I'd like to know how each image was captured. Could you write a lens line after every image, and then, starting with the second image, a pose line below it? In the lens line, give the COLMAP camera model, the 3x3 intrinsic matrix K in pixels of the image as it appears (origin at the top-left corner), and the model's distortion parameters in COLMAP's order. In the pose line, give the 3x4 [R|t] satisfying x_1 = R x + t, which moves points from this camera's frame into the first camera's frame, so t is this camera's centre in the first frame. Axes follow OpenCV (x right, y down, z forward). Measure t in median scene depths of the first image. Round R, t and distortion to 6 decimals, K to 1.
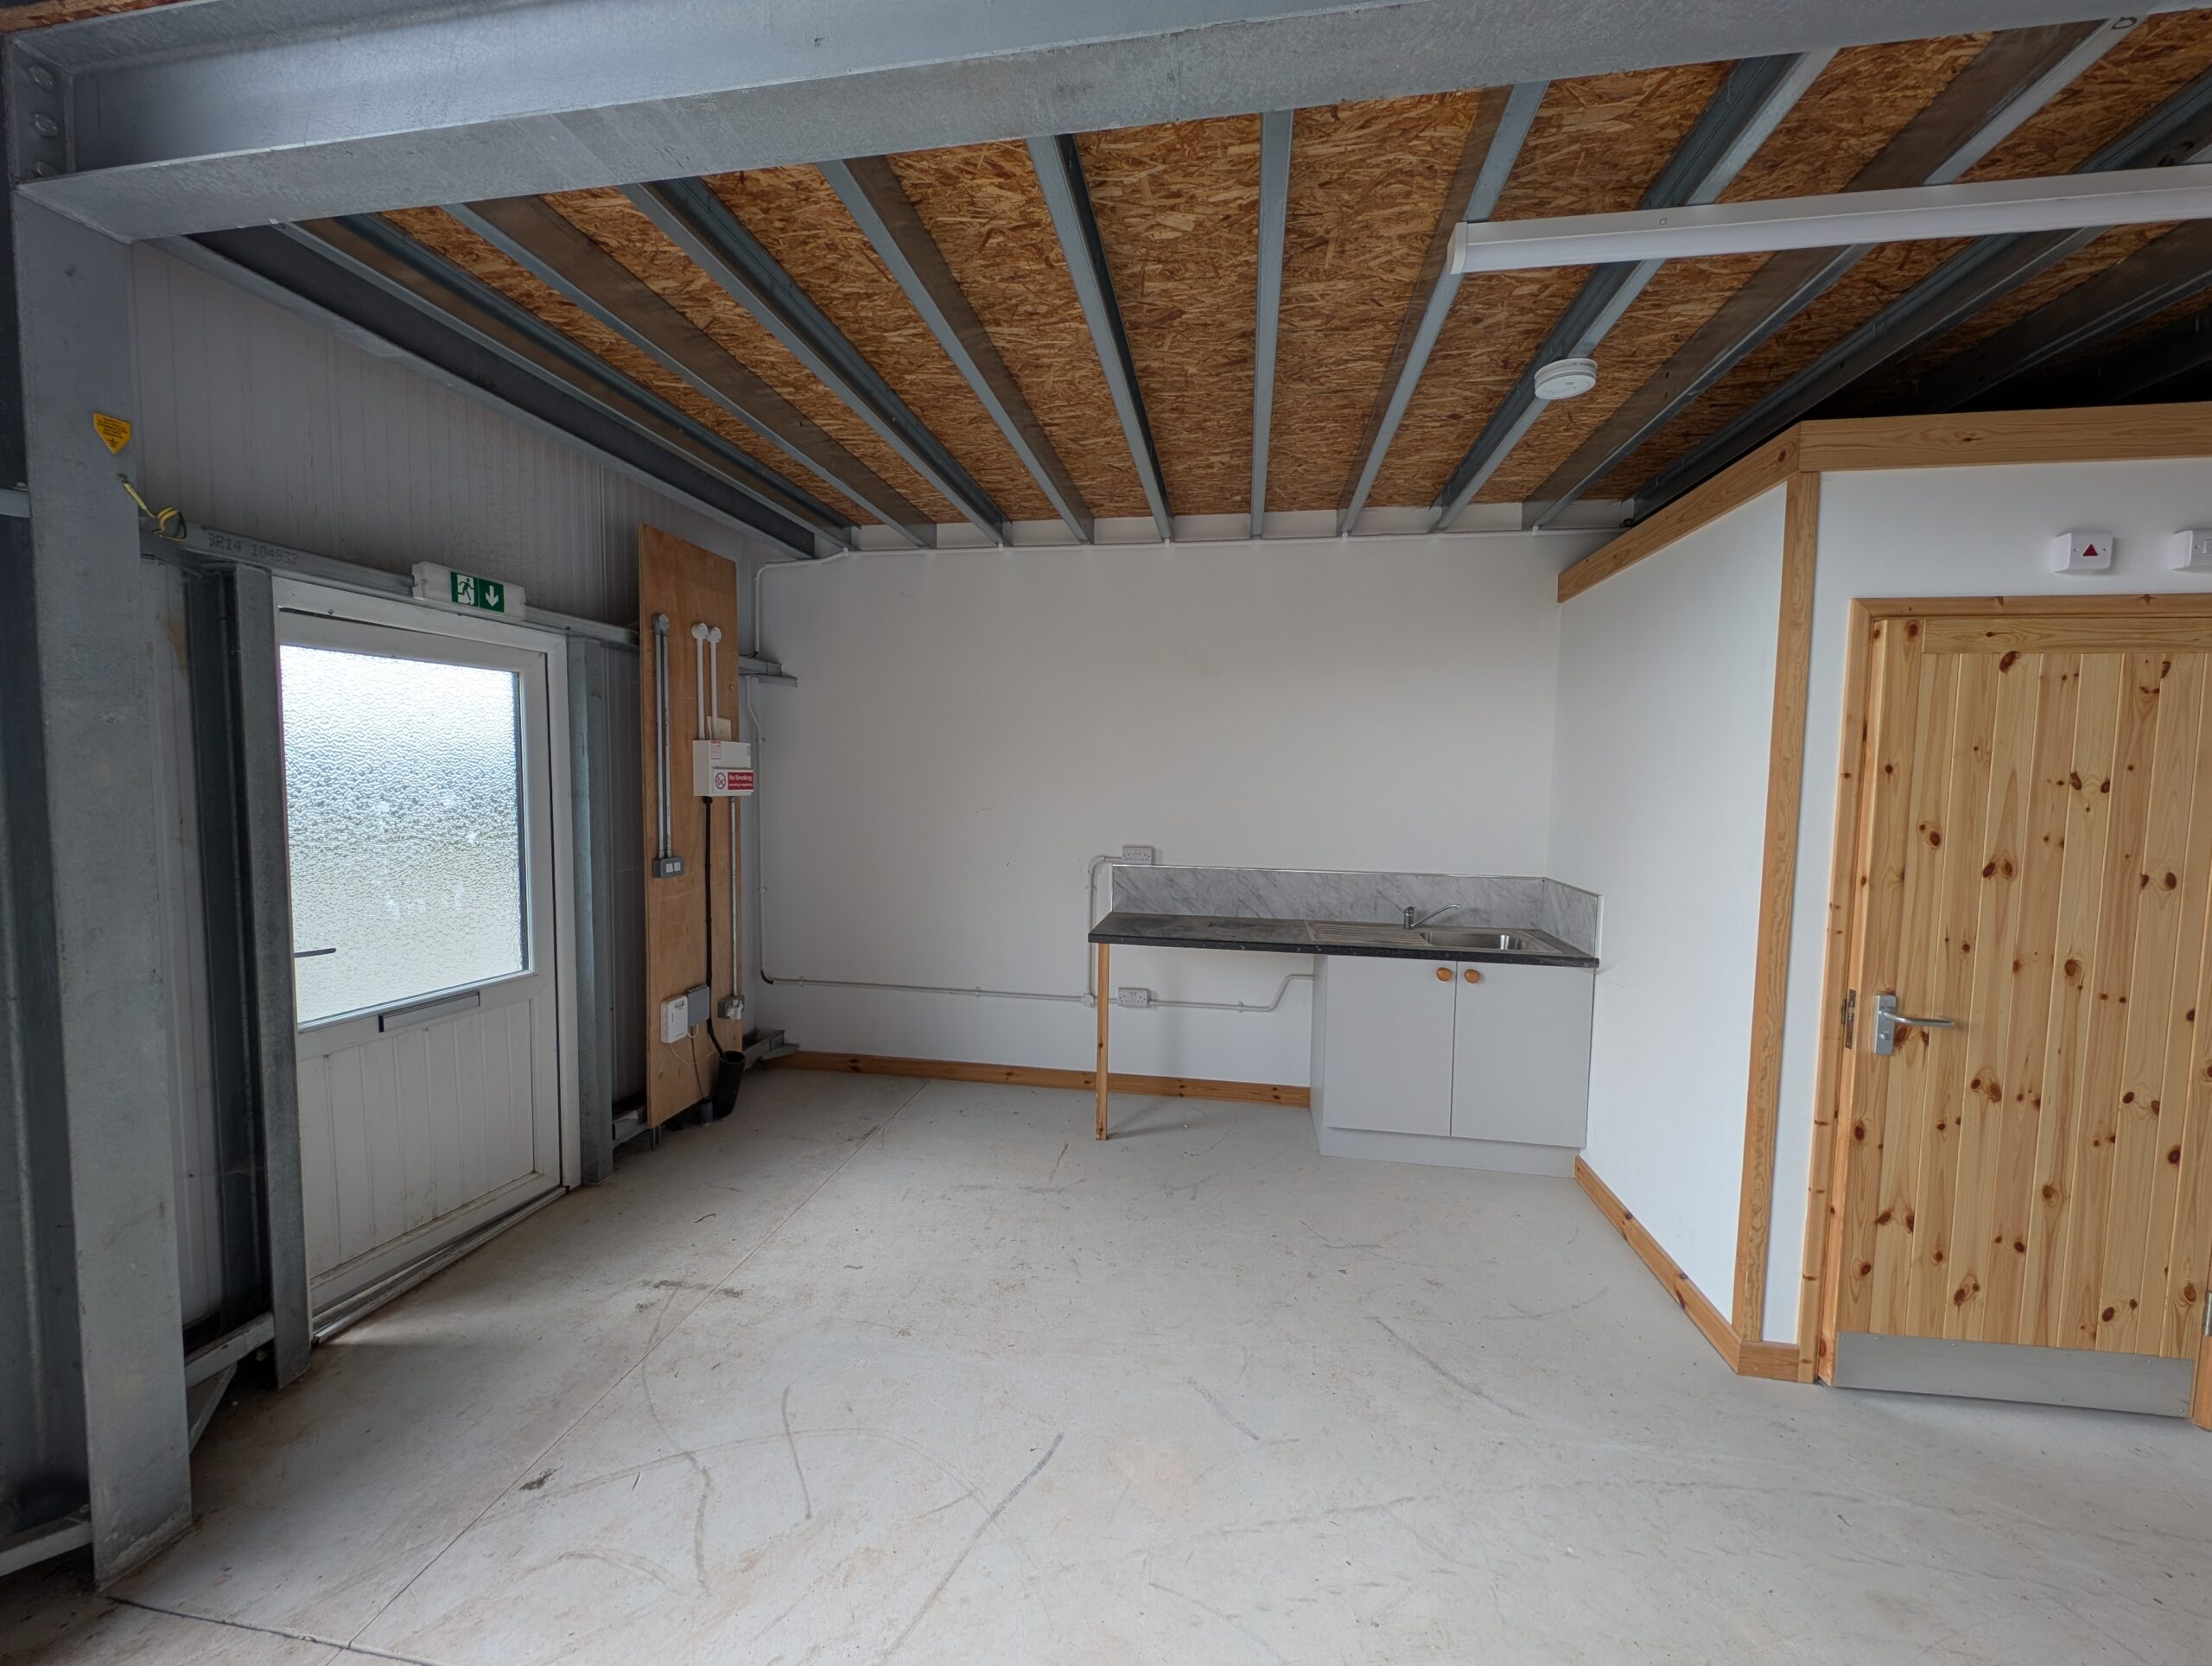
lens RADIAL K [[824.0, 0, 1104.5], [0, 824.0, 829.3], [0, 0, 1]] dist [0.005503, -0.002540]
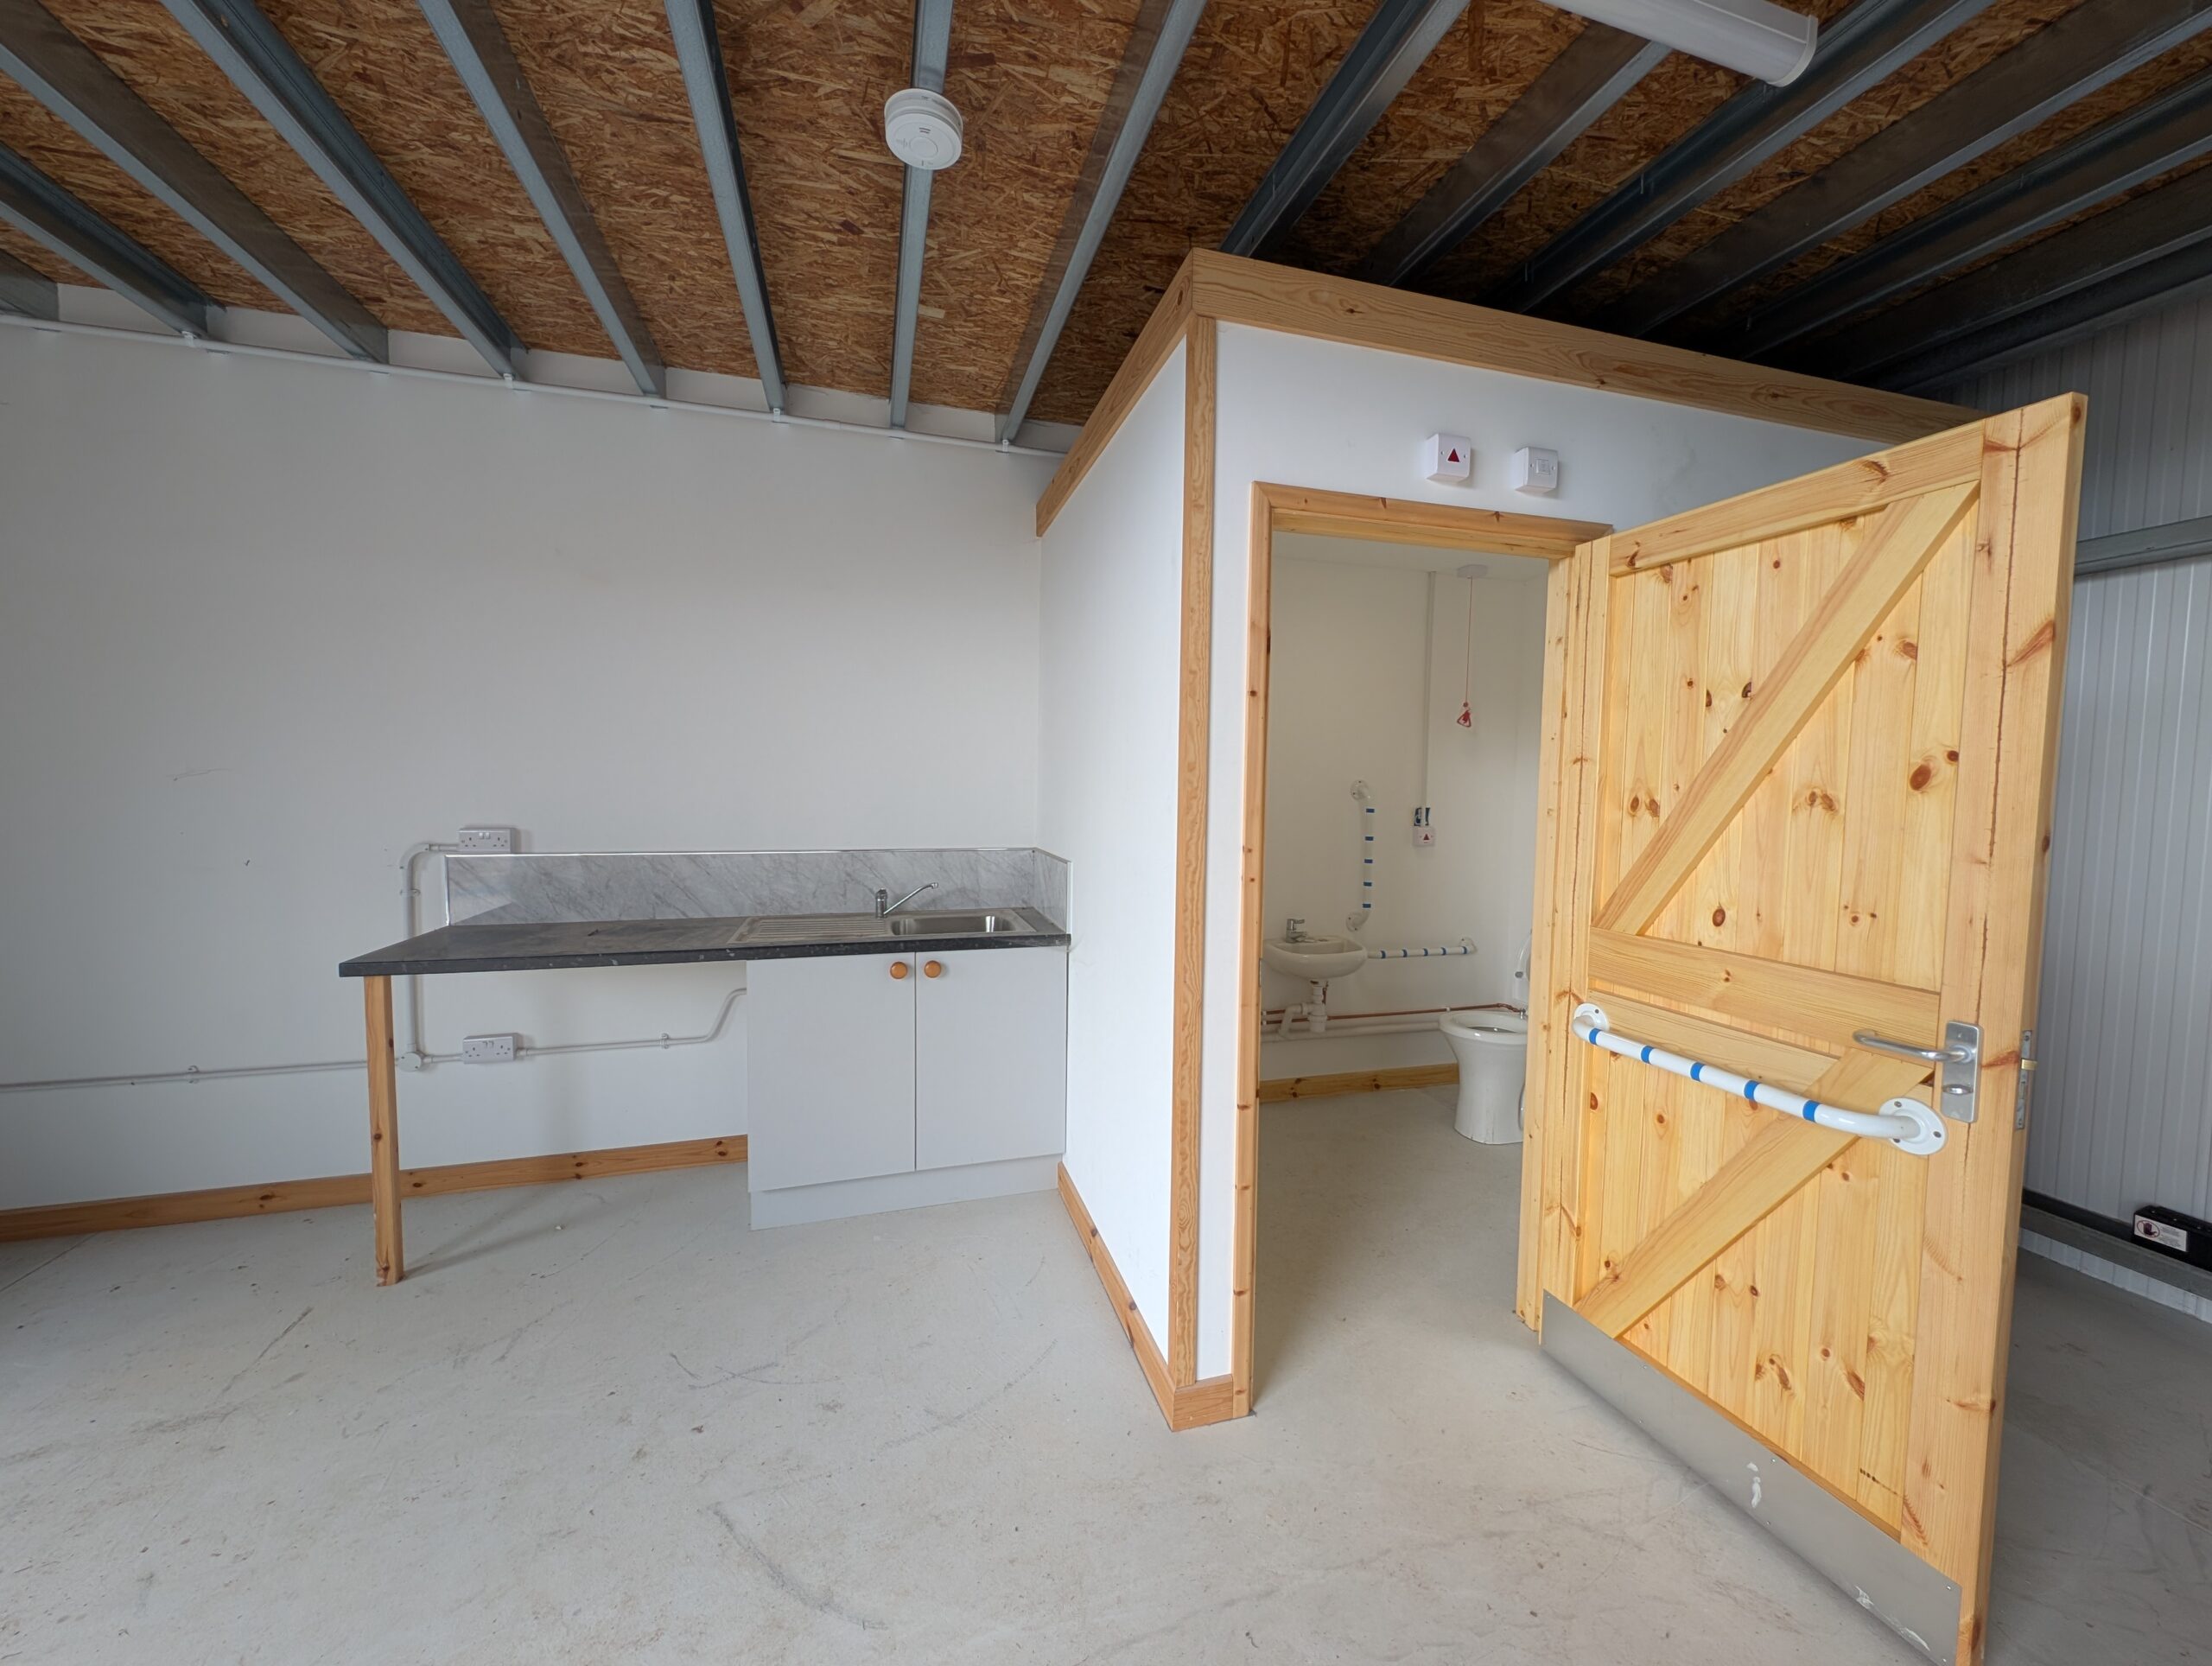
lens RADIAL K [[824.0, 0, 1105.8], [0, 824.0, 833.1], [0, 0, 1]] dist [0.005503, -0.002540]
pose [[0.899555, -0.030906, 0.435712, 0.248541], [0.029029, 0.999518, 0.010966, 0.040192], [-0.435842, 0.002784, 0.900019, 0.196566]]
